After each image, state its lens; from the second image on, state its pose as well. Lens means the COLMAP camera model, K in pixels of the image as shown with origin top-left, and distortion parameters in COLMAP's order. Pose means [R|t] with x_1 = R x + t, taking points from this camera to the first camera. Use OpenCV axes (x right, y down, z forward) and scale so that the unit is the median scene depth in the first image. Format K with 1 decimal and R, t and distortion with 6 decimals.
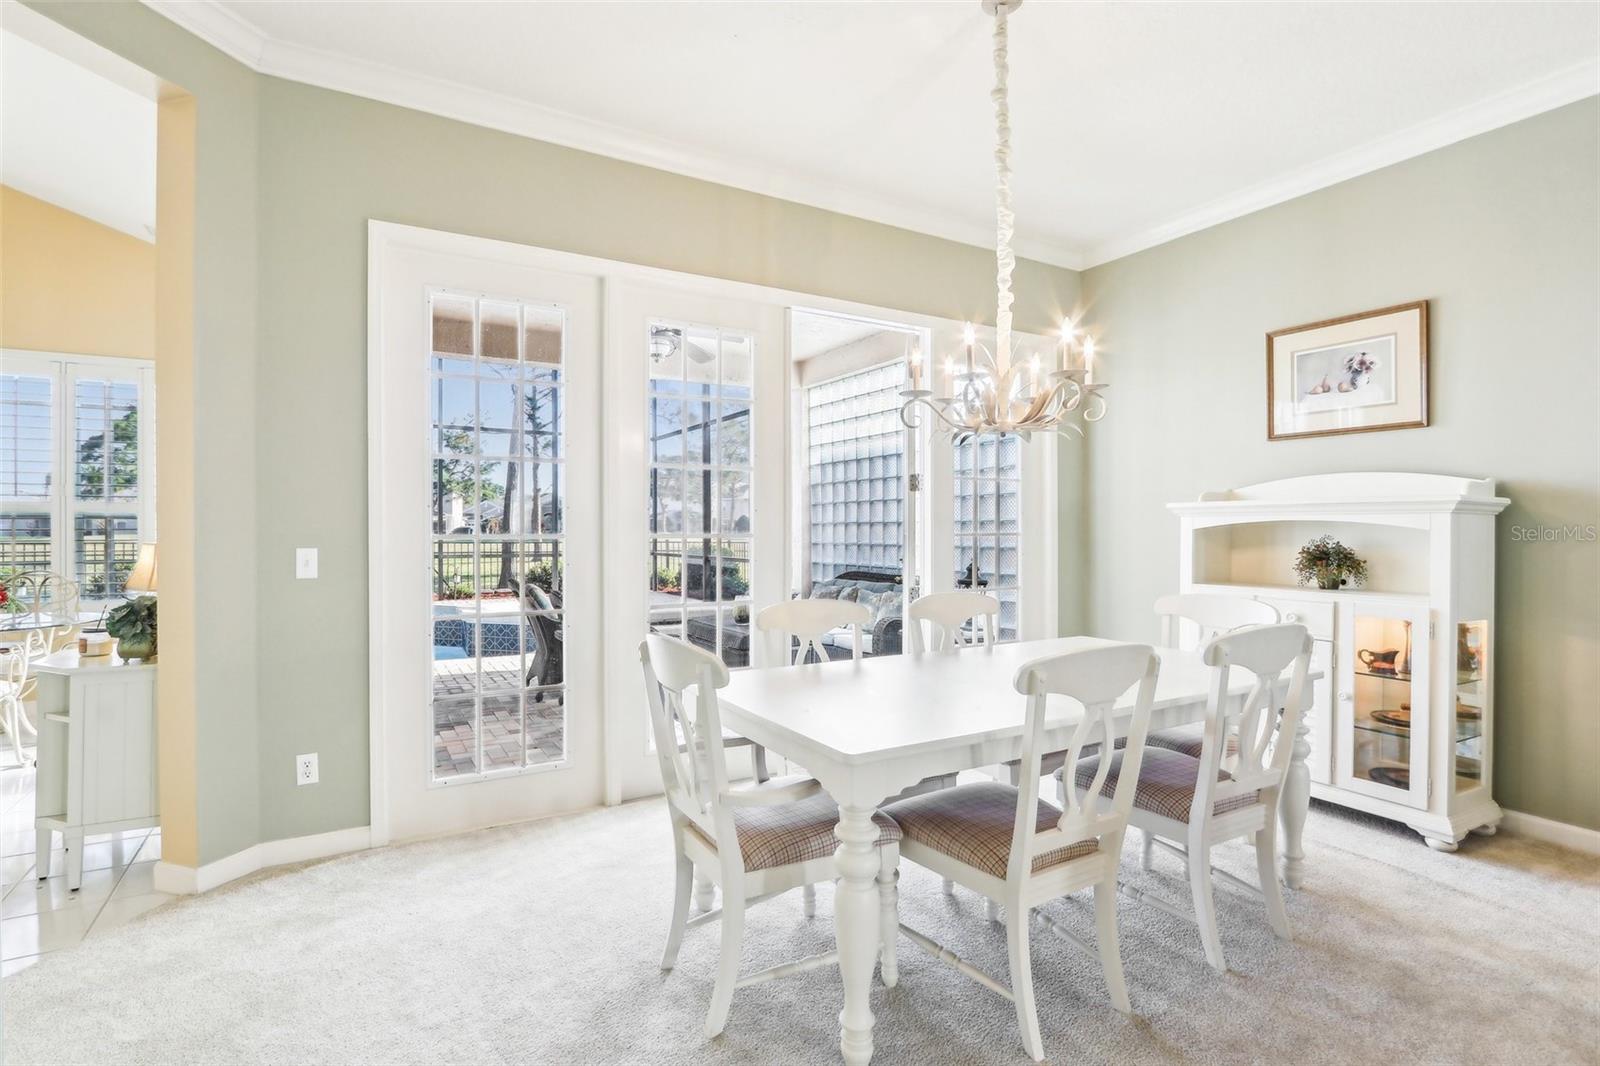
lens RADIAL K [[751.4, 0, 757.9], [0, 751.4, 525.2], [0, 0, 1]] dist [-0.013933, 0.002376]
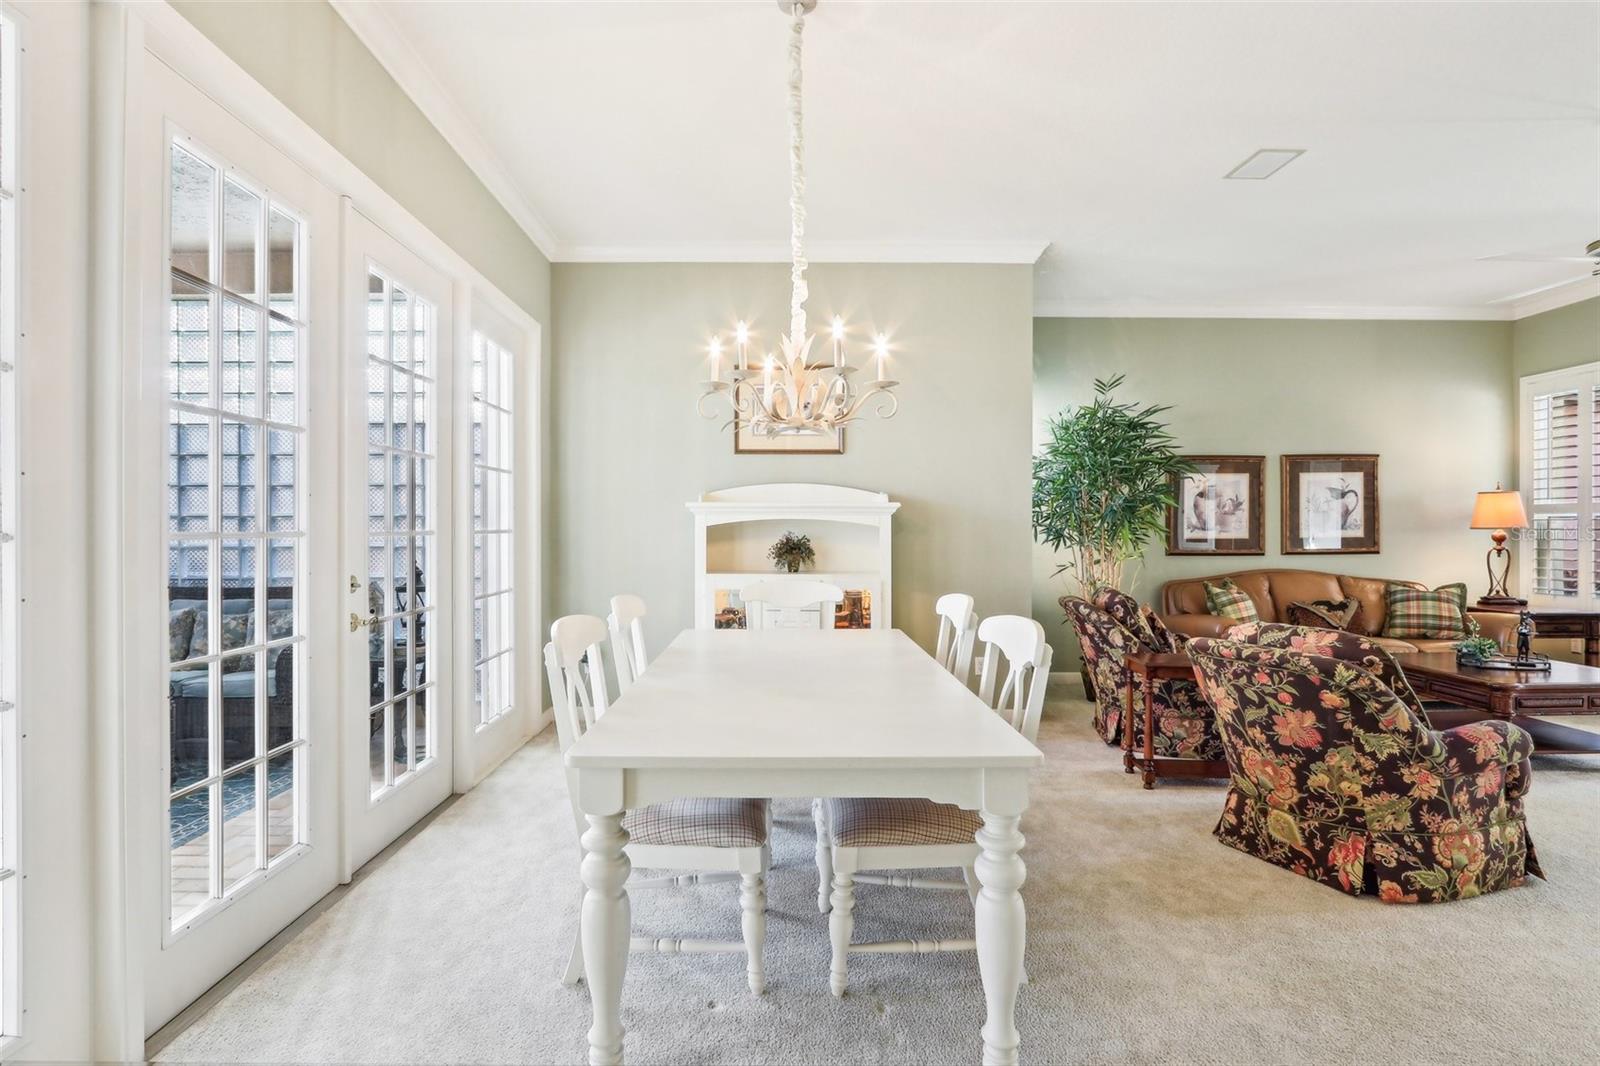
lens RADIAL K [[751.4, 0, 788.0], [0, 751.4, 526.1], [0, 0, 1]] dist [-0.013933, 0.002376]
pose [[0.494351, 0.001887, 0.869260, -0.346831], [-0.007468, 0.999970, 0.002077, 0.002358], [-0.869230, -0.007518, 0.494350, 0.320701]]
